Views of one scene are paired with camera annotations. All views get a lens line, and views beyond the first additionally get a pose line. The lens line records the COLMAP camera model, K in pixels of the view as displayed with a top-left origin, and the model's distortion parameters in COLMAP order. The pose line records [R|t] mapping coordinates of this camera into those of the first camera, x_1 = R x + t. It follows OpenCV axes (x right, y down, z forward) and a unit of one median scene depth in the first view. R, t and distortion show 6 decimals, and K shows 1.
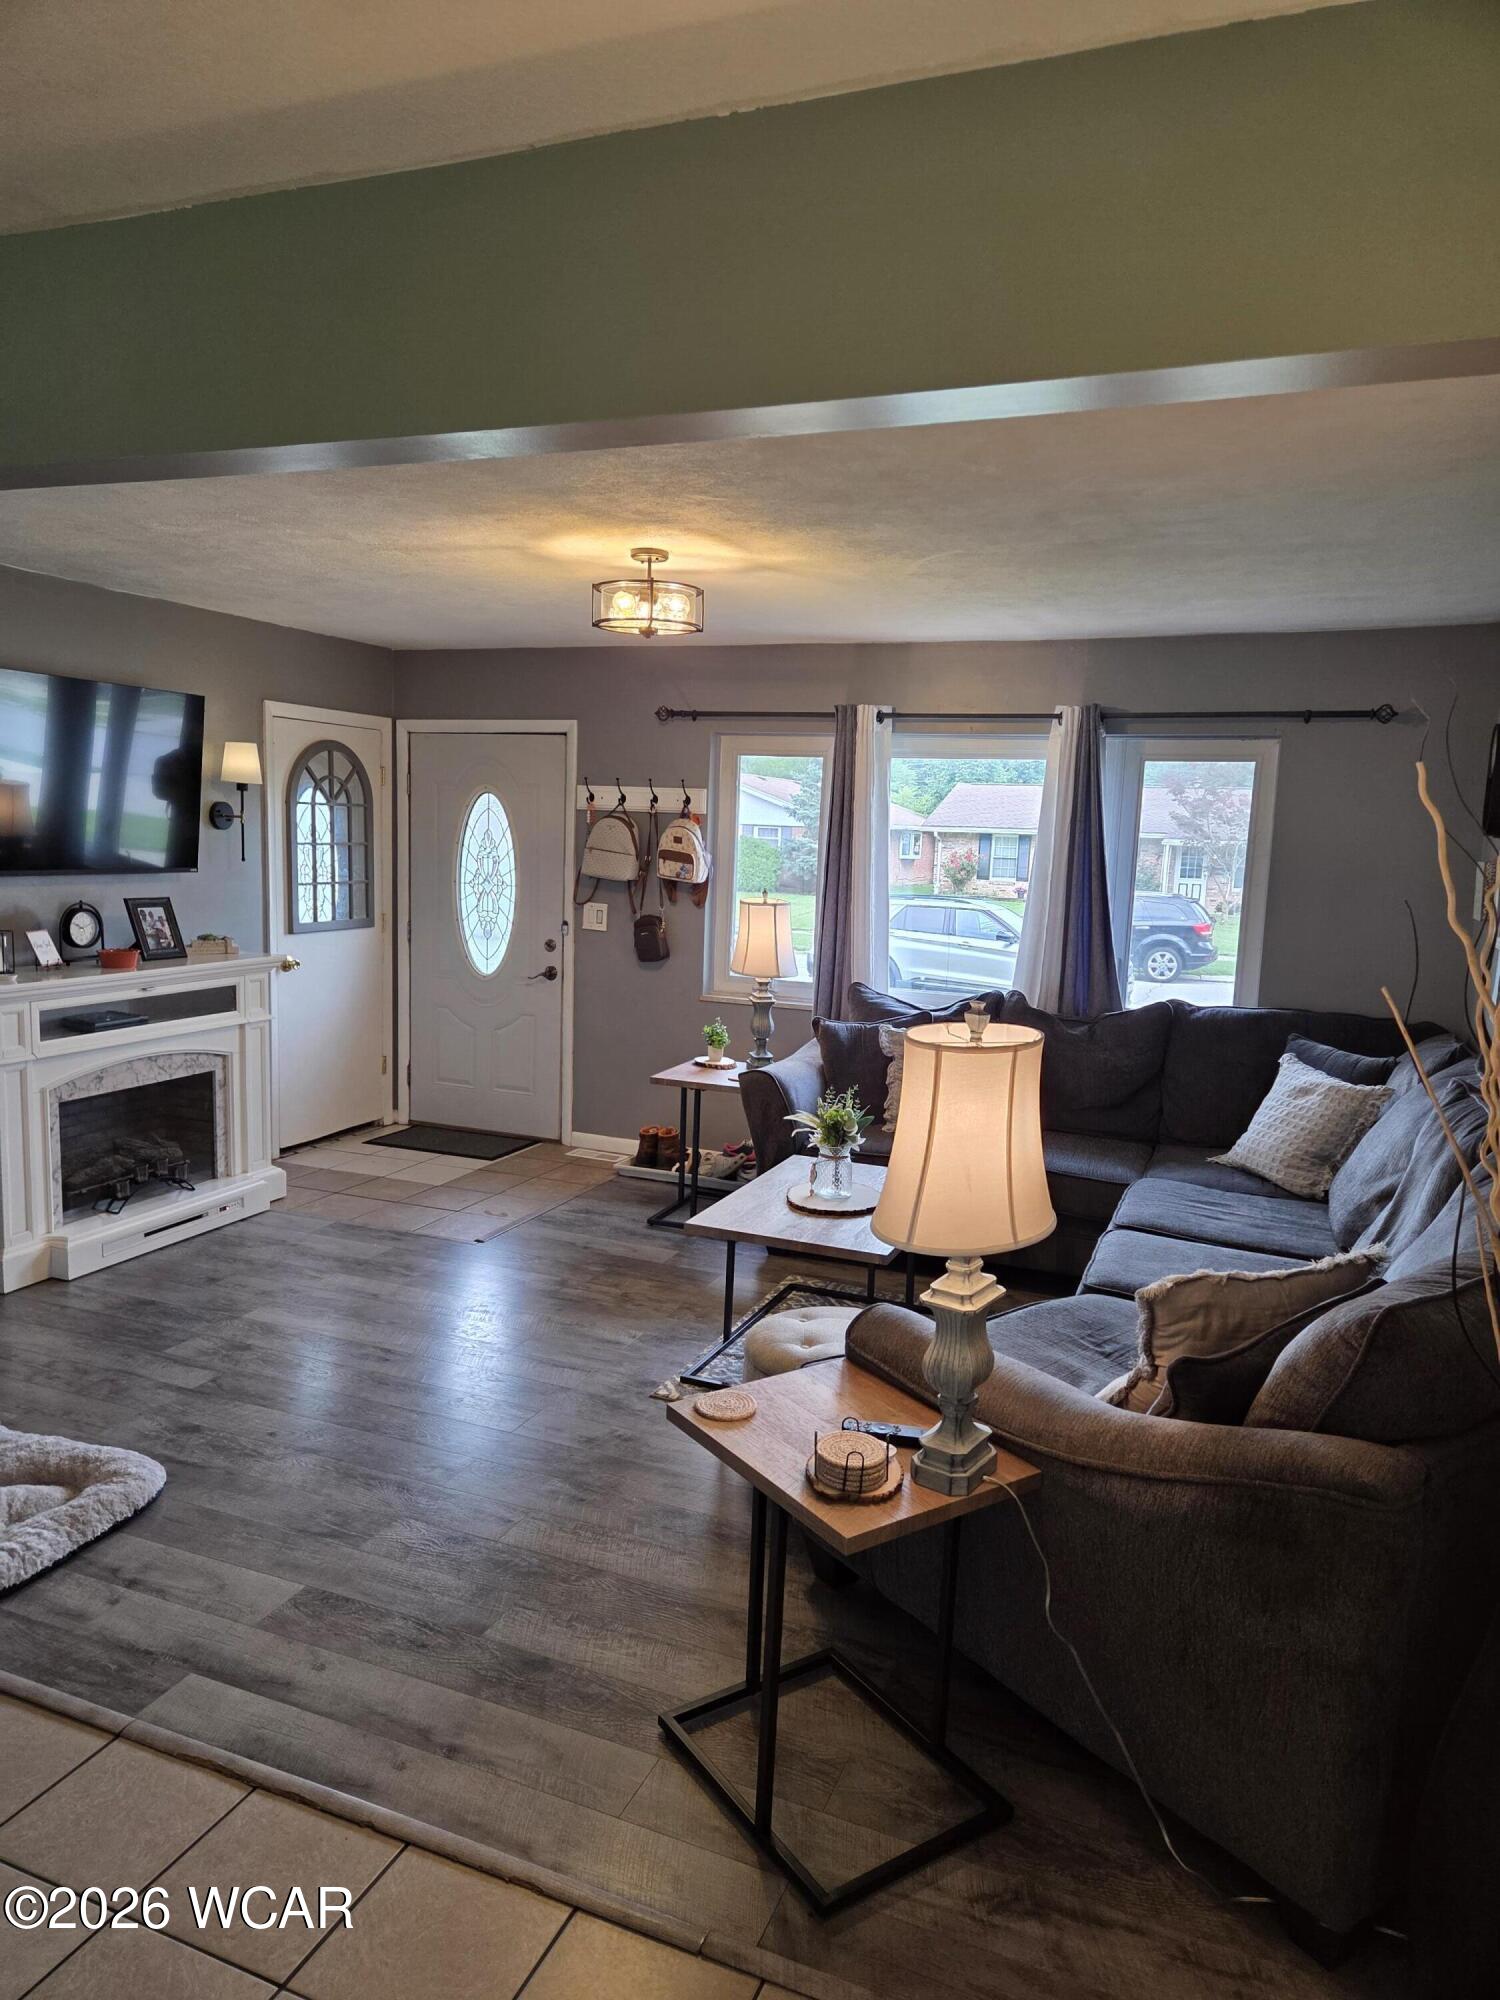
lens RADIAL K [[1345.9, 0, 750.0], [0, 1345.9, 1000.0], [0, 0, 1]] dist [0.050799, 0.000623]
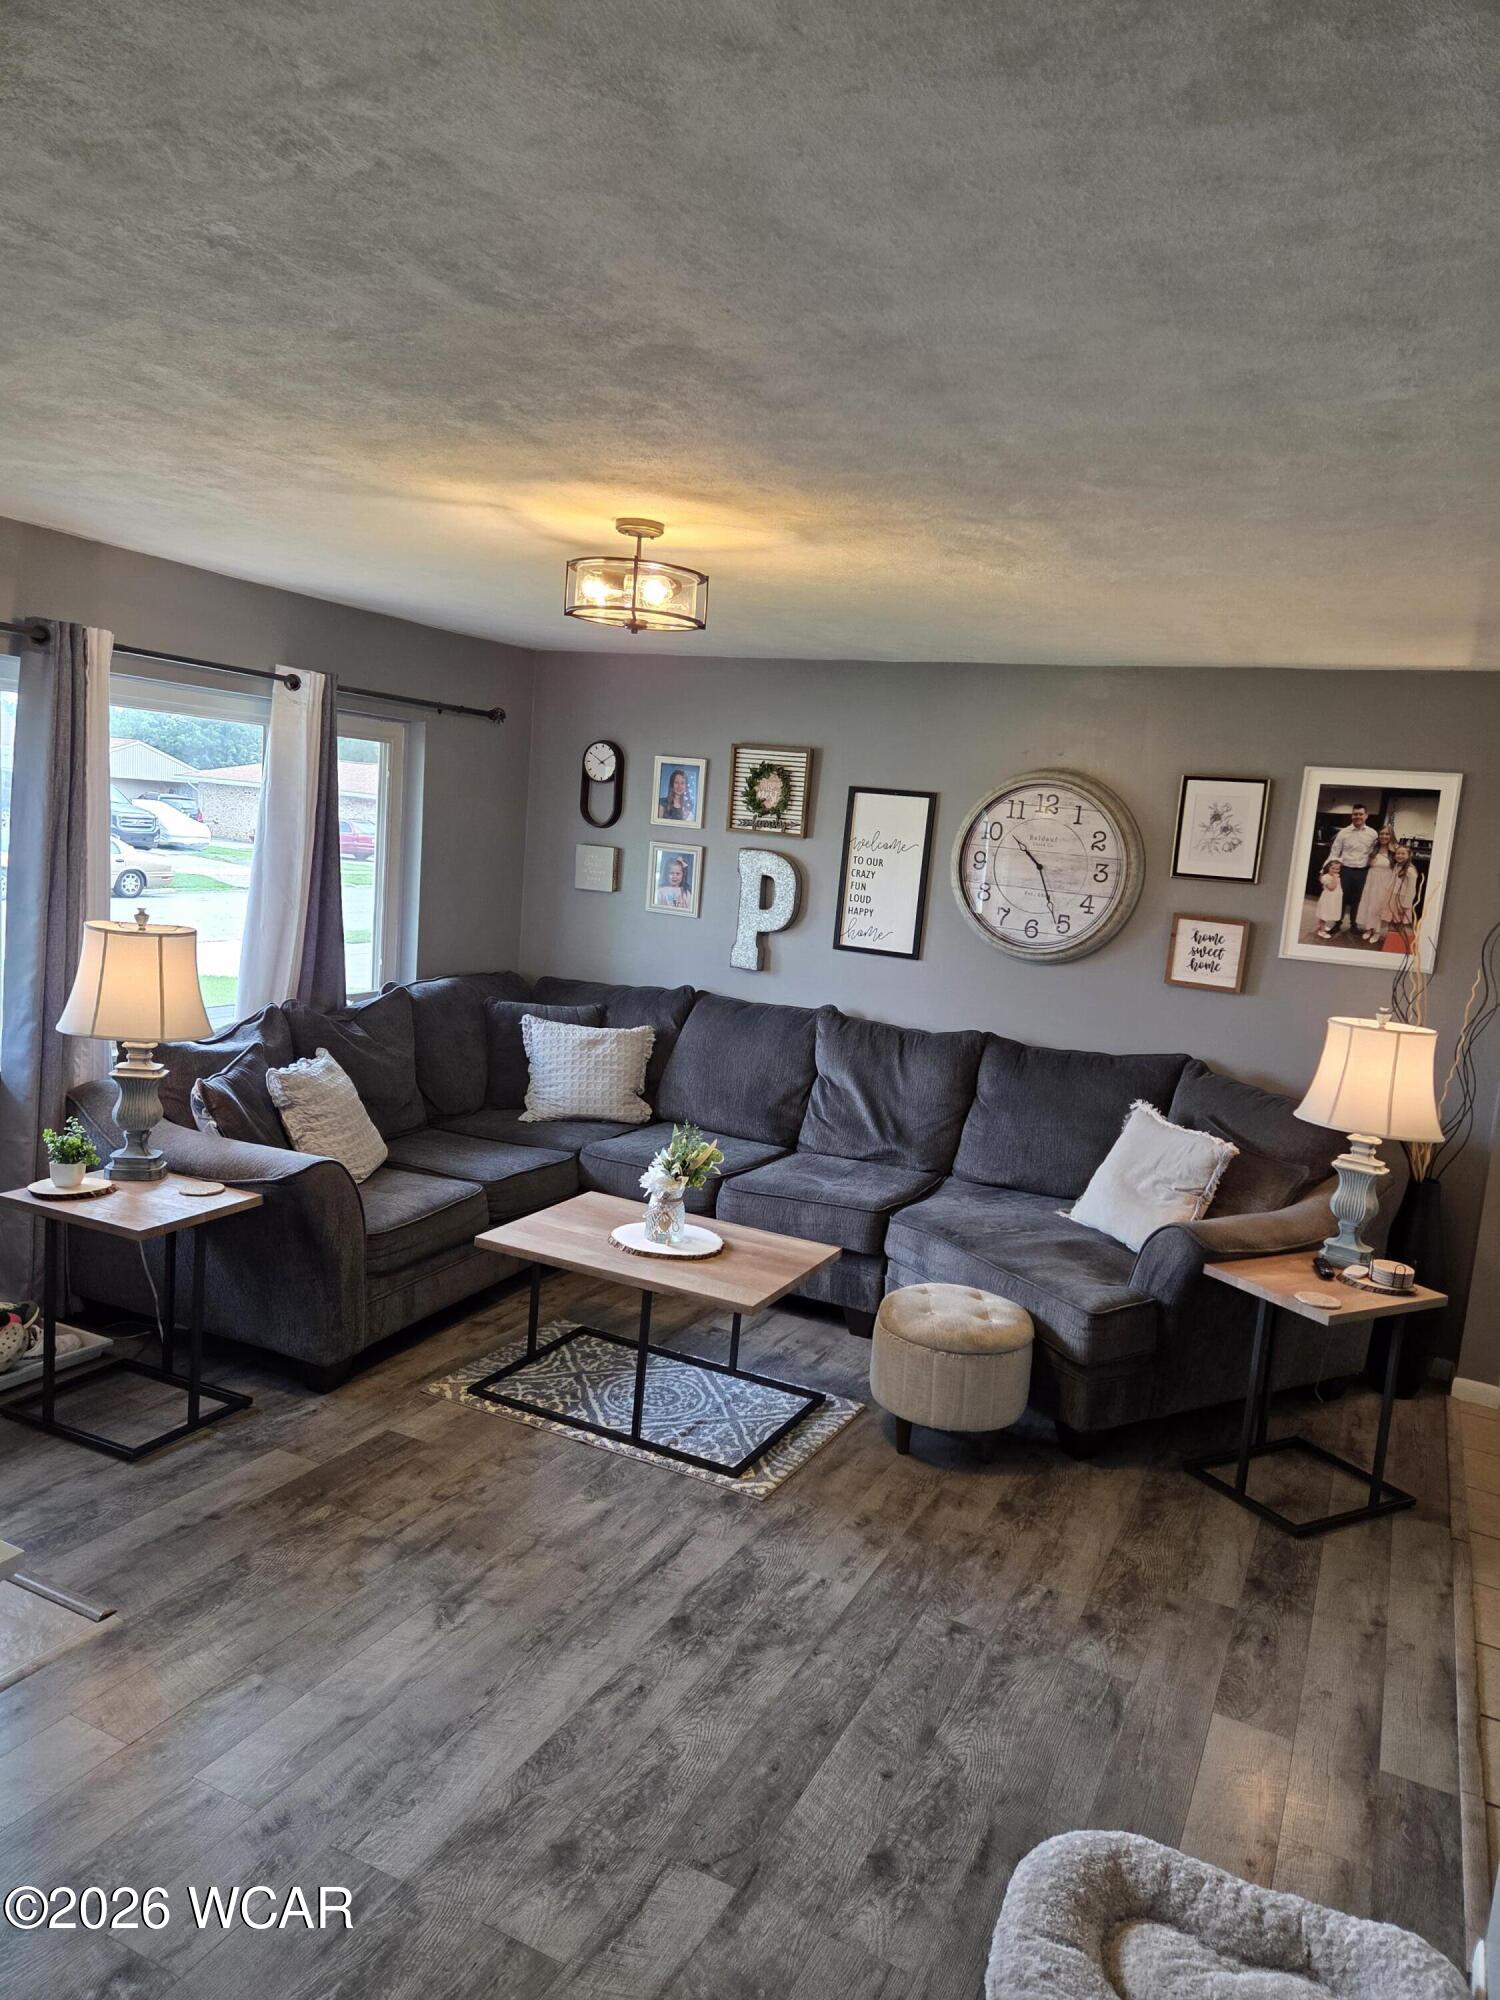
lens RADIAL K [[1349.8, 0, 750.0], [0, 1349.8, 1000.0], [0, 0, 1]] dist [0.023212, -0.000592]
pose [[0.073041, -0.165561, 0.983491, -0.883509], [0.056904, 0.985210, 0.161624, -0.182141], [-0.995704, 0.044159, 0.081382, 0.884237]]
